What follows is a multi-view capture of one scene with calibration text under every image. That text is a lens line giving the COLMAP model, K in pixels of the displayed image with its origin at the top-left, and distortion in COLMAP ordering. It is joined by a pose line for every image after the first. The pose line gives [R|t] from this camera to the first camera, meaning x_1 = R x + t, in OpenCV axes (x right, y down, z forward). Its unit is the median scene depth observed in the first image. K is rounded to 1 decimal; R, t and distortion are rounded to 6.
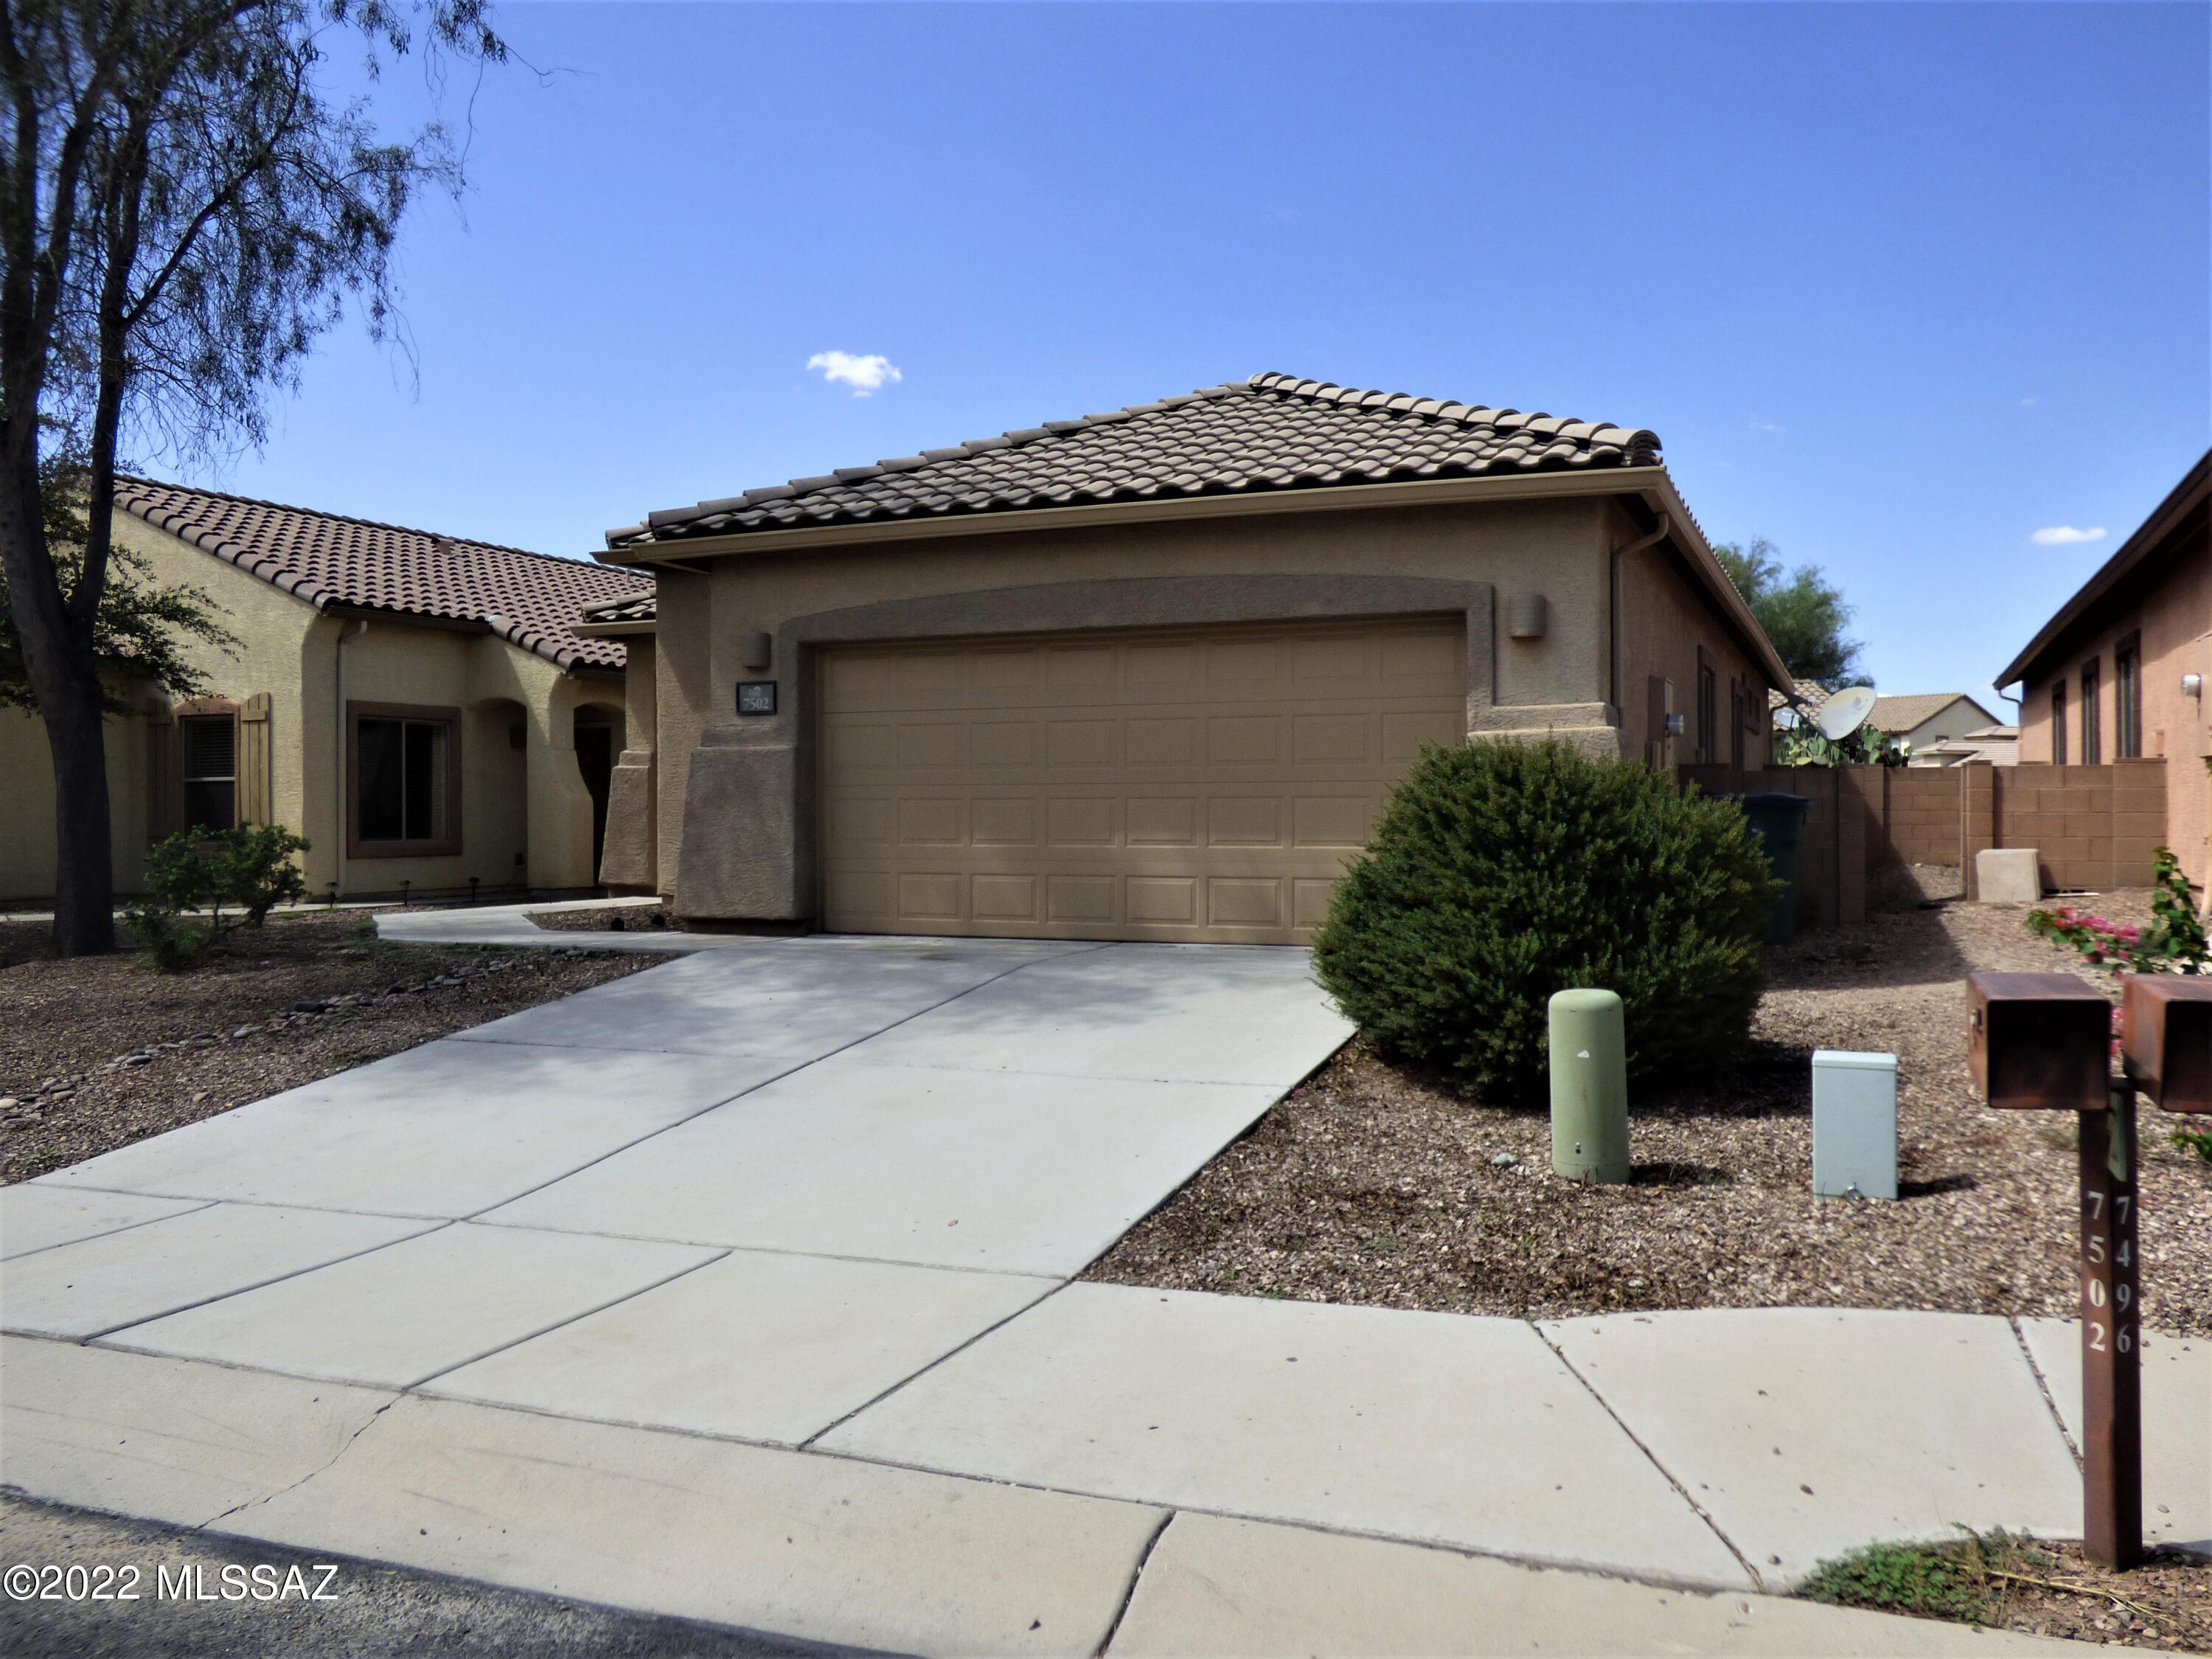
lens RADIAL K [[1822.8, 0, 1105.5], [0, 1822.8, 830.5], [0, 0, 1]] dist [0.004534, -0.091902]
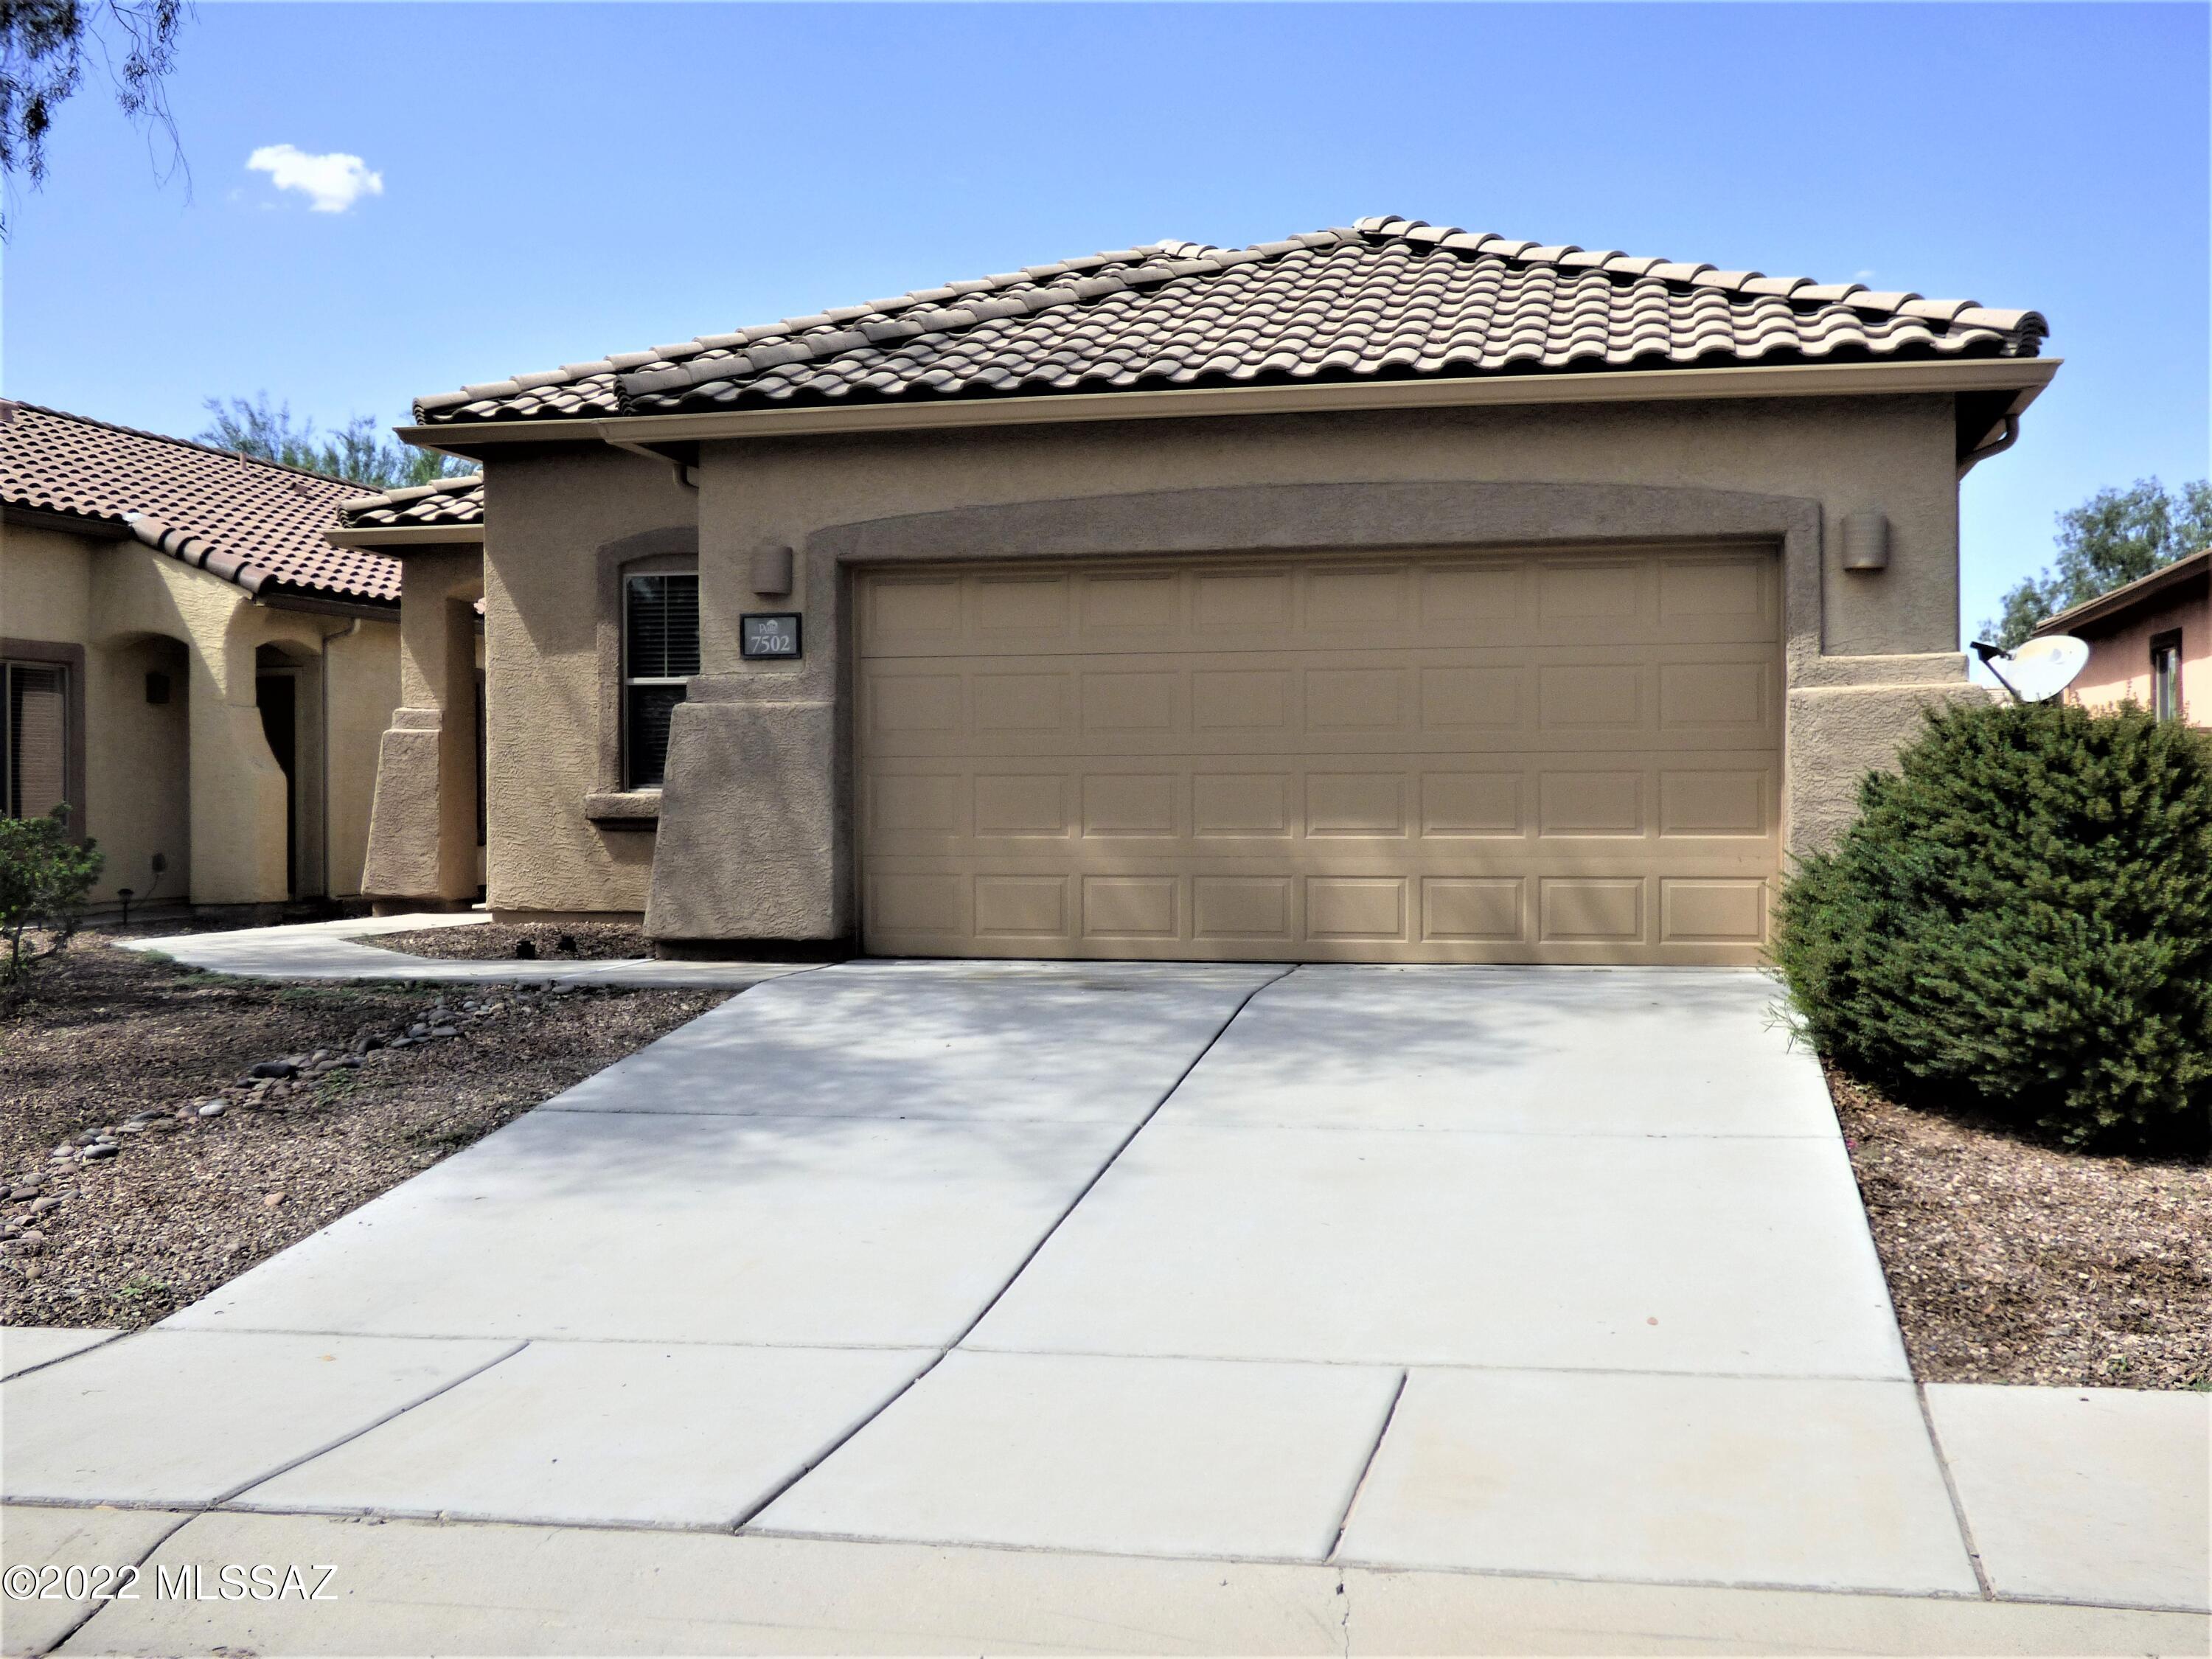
lens RADIAL K [[2469.6, 0, 1108.6], [0, 2469.6, 825.9], [0, 0, 1]] dist [-0.008648, 0.050220]
pose [[0.983670, -0.003567, 0.179944, -0.243645], [0.003353, 0.999993, 0.001496, 0.002154], [-0.179948, -0.000868, 0.983676, 0.006222]]
